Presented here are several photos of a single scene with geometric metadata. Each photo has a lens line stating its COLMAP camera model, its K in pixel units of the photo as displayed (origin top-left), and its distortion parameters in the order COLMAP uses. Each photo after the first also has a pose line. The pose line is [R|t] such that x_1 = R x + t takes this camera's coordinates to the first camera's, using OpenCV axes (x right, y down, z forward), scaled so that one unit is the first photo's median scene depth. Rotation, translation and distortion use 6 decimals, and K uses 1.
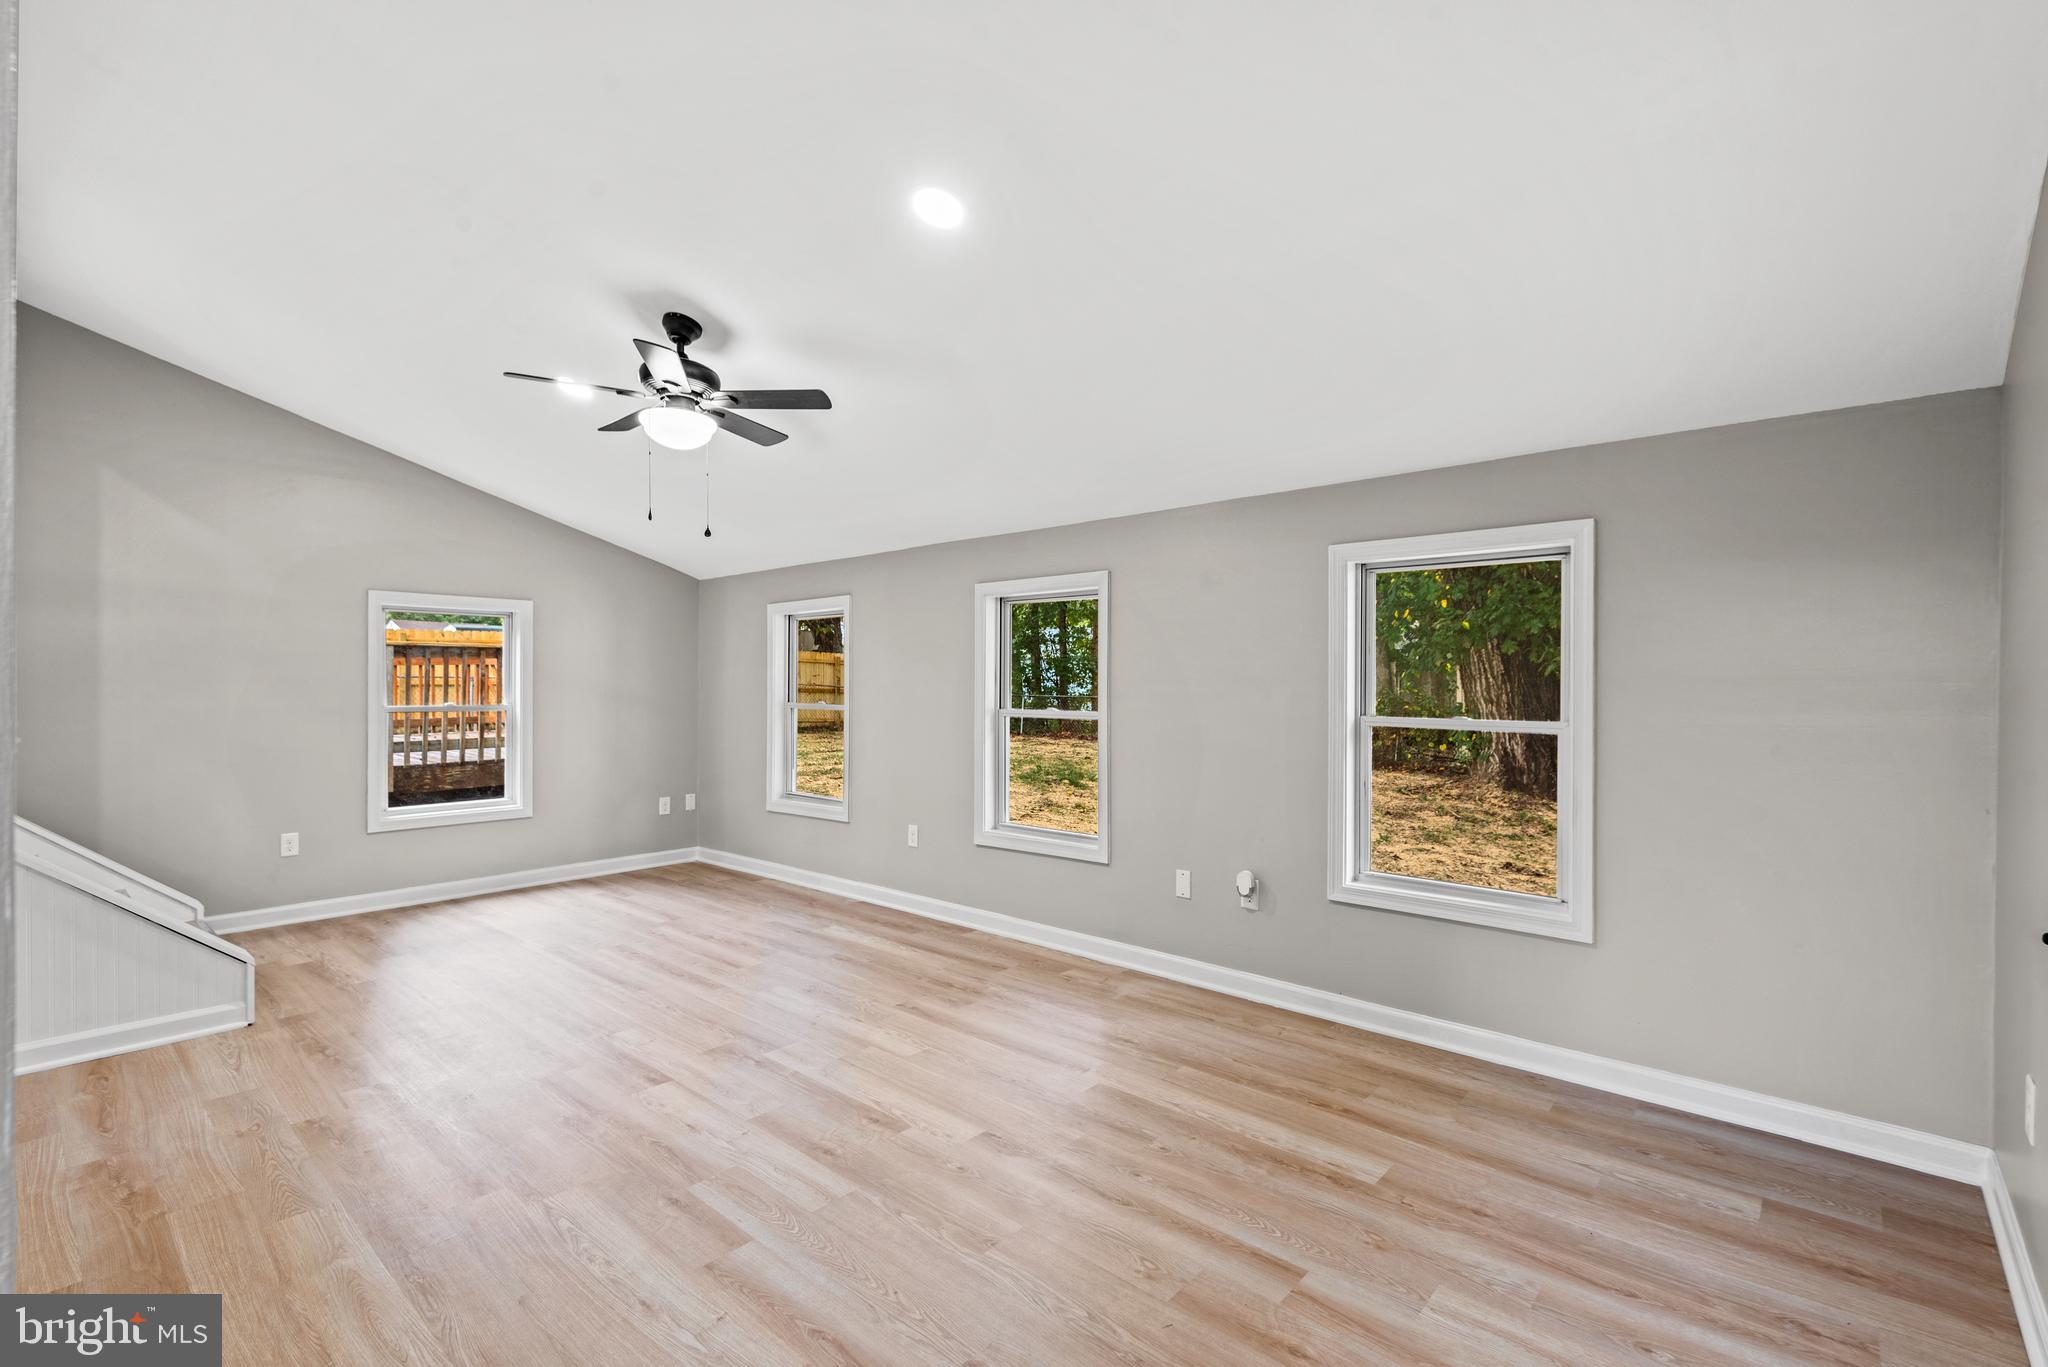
lens RADIAL K [[917.1, 0, 1016.0], [0, 917.1, 688.0], [0, 0, 1]] dist [0.004913, -0.001825]
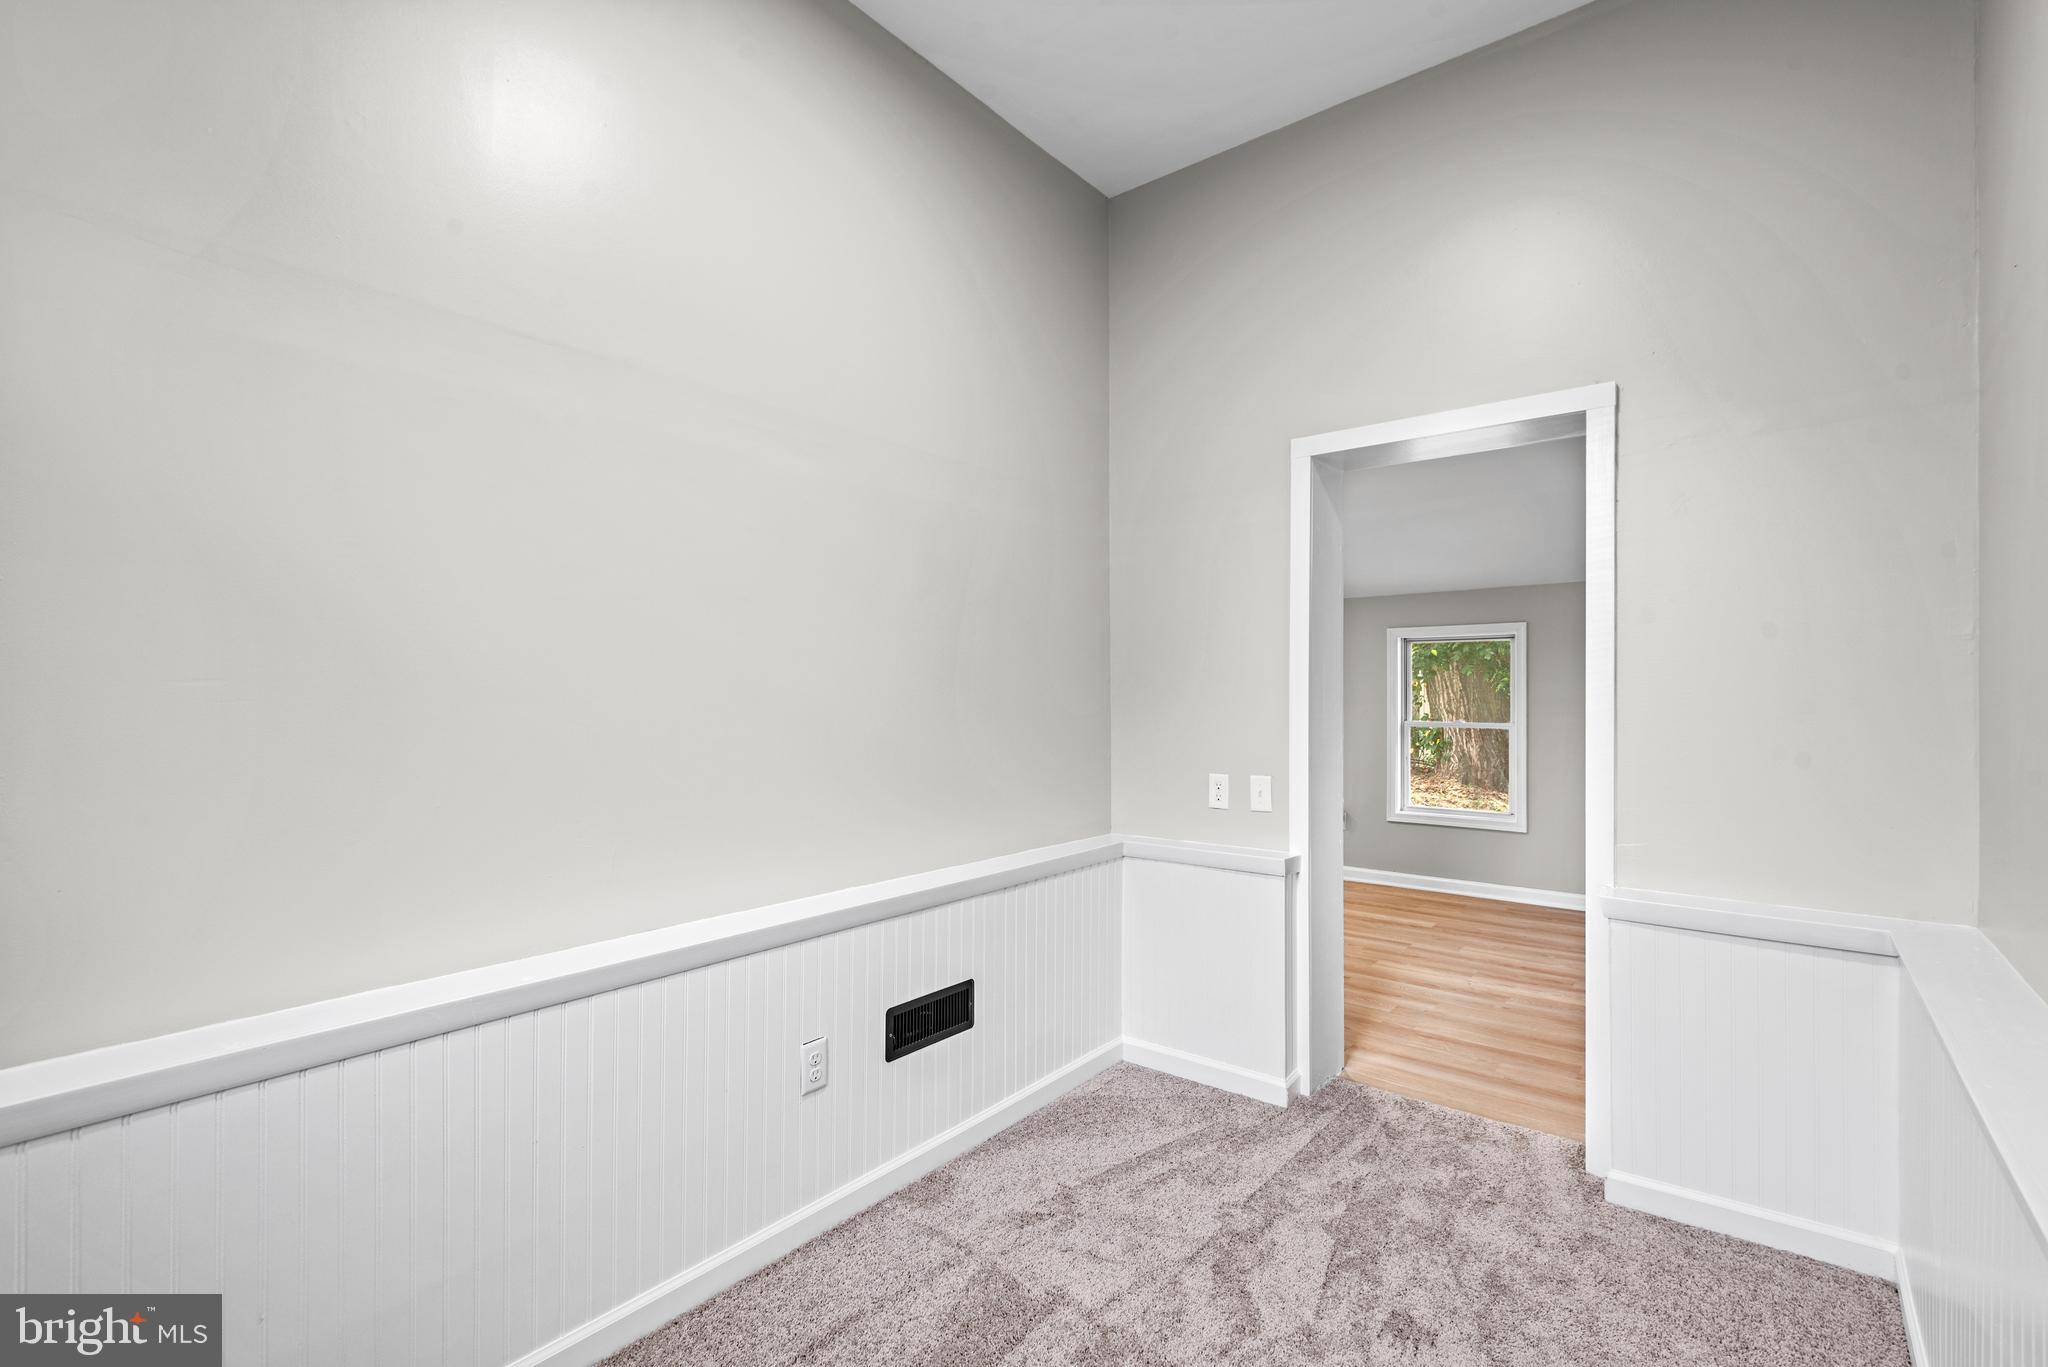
lens RADIAL K [[917.1, 0, 1031.8], [0, 917.1, 685.6], [0, 0, 1]] dist [0.004913, -0.001825]
pose [[0.998204, 0.004553, 0.059738, -0.127310], [-0.003786, 0.999909, -0.012947, -0.003442], [-0.059791, 0.012698, 0.998130, -0.210055]]
